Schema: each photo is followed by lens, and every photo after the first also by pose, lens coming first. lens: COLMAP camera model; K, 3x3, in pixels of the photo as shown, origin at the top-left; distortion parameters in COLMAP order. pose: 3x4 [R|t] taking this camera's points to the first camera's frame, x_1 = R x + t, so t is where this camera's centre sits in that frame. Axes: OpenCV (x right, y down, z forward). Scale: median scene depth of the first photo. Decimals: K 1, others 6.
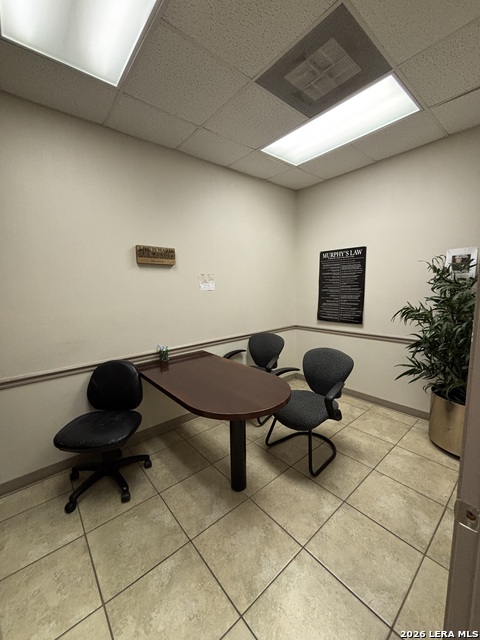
lens RADIAL K [[258.5, 0, 240.8], [0, 258.5, 318.7], [0, 0, 1]] dist [-0.000516, 0.000263]
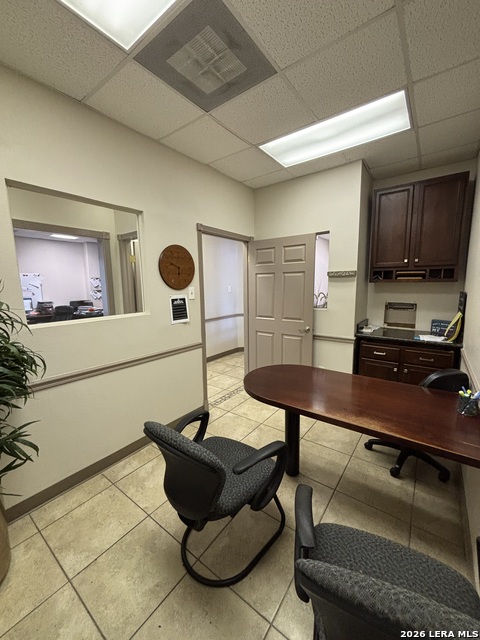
lens RADIAL K [[258.5, 0, 239.1], [0, 258.5, 319.2], [0, 0, 1]] dist [-0.000516, 0.000263]
pose [[-0.974737, 0.069231, -0.212356, 0.350796], [0.009523, 0.962767, 0.270164, -0.230711], [0.223153, 0.261316, -0.939104, 1.612580]]
